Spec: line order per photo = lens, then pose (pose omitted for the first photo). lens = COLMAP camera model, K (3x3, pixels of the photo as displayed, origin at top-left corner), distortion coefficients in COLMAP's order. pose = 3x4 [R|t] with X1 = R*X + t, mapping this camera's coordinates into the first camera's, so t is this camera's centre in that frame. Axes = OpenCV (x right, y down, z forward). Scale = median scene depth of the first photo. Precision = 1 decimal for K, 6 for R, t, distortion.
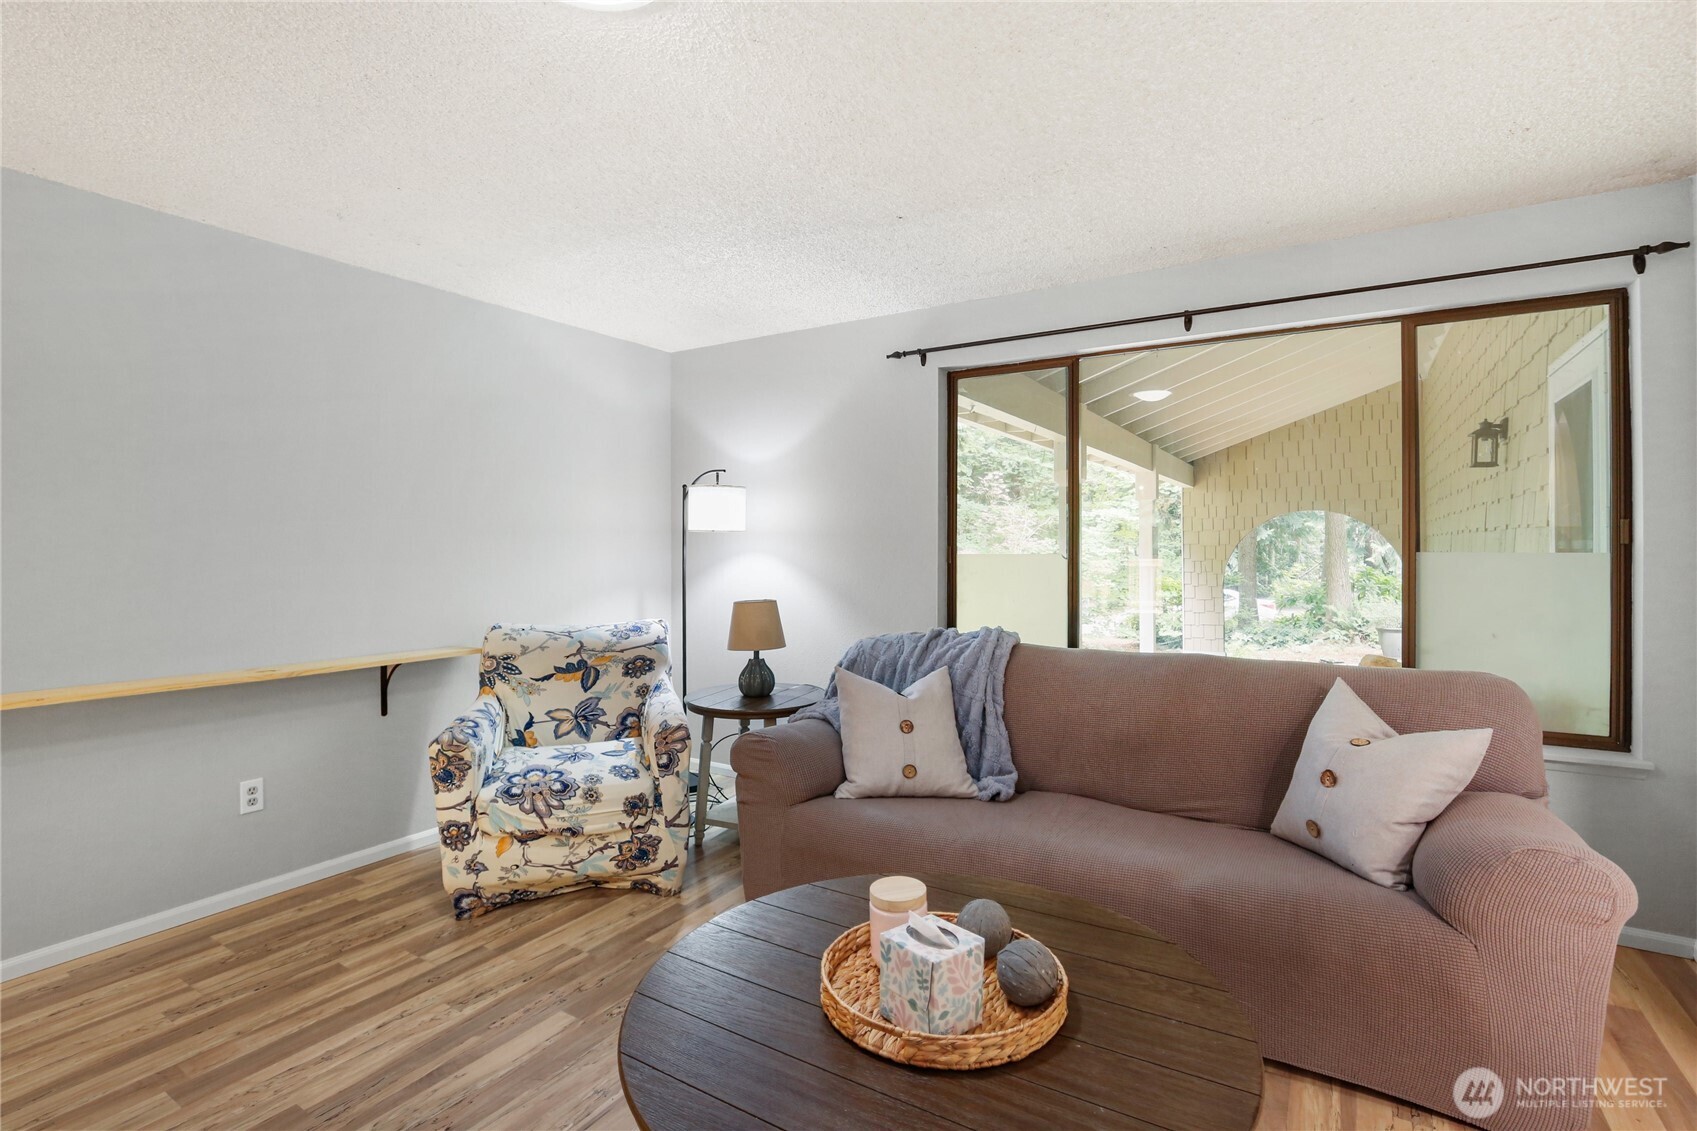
lens RADIAL K [[791.9, 0, 850.1], [0, 791.9, 550.4], [0, 0, 1]] dist [-0.025010, 0.000187]
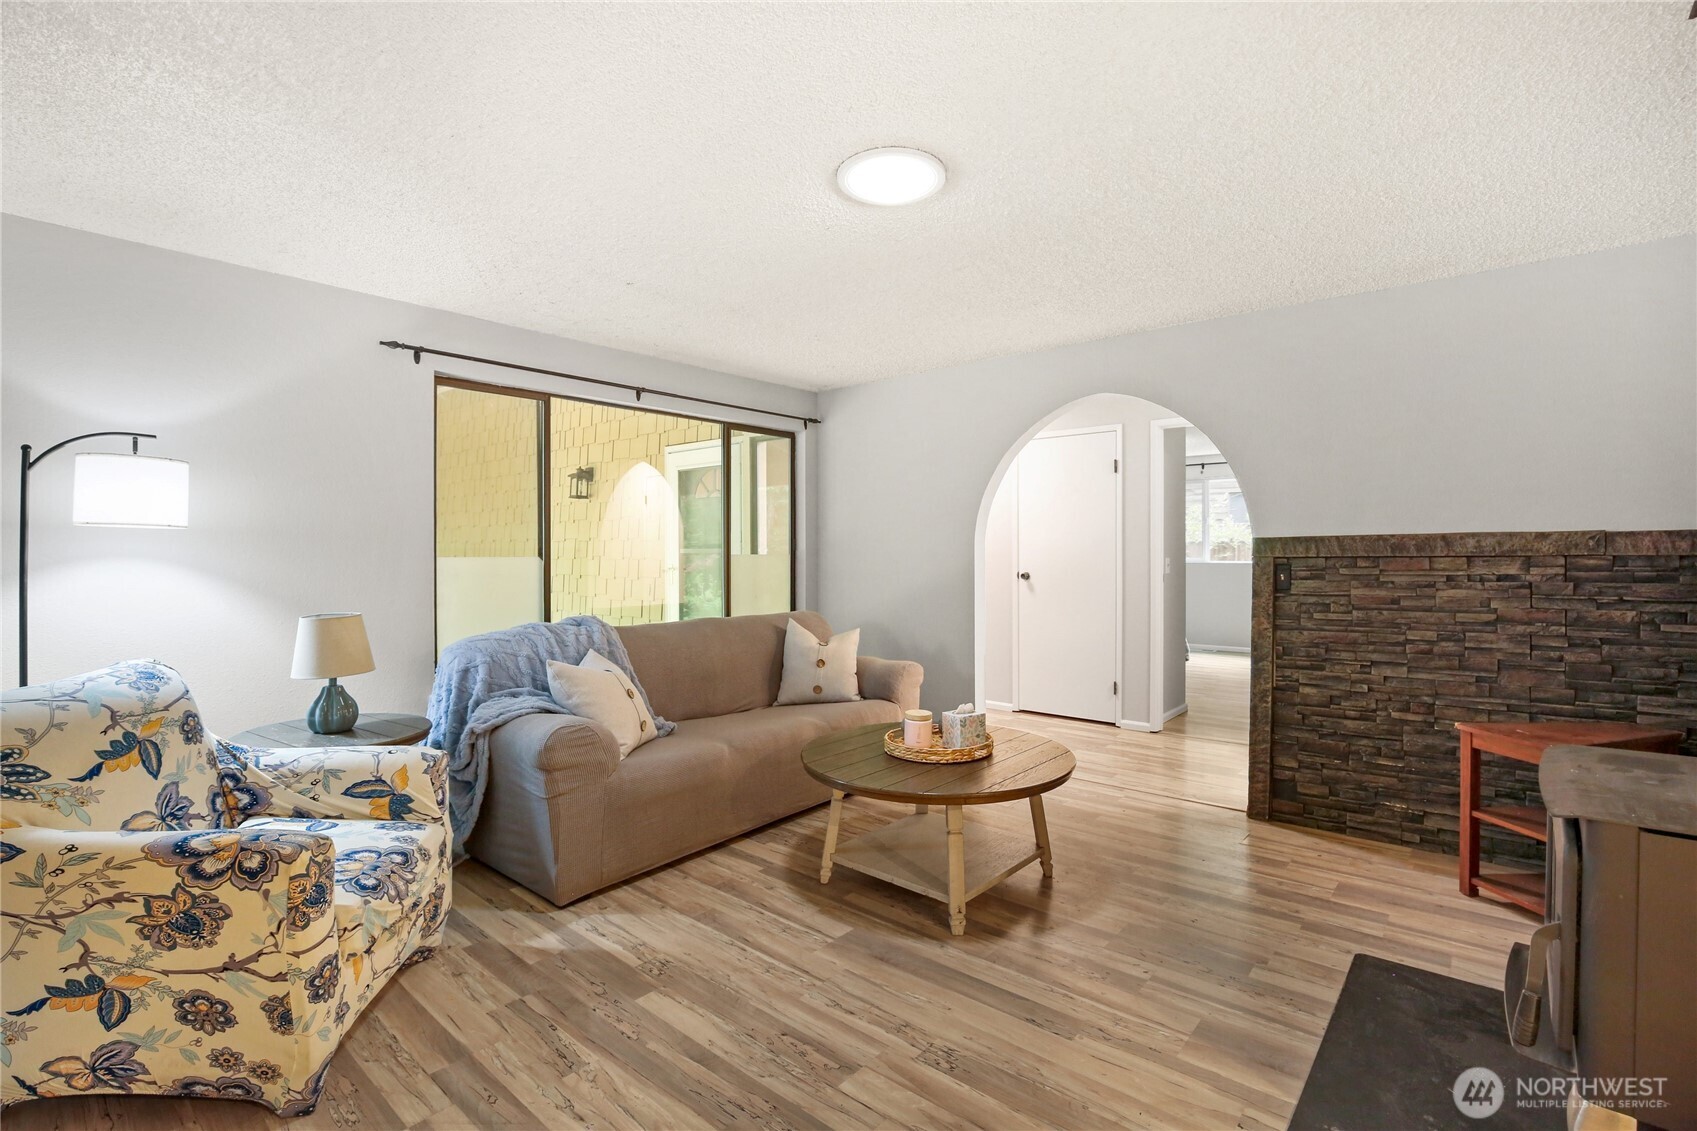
lens RADIAL K [[778.4, 0, 859.2], [0, 778.4, 554.9], [0, 0, 1]] dist [-0.020641, 0.000466]
pose [[0.153757, -0.002220, 0.988106, -0.911591], [0.003405, 0.999993, 0.001717, 0.002393], [-0.988103, 0.003100, 0.153764, 0.379985]]
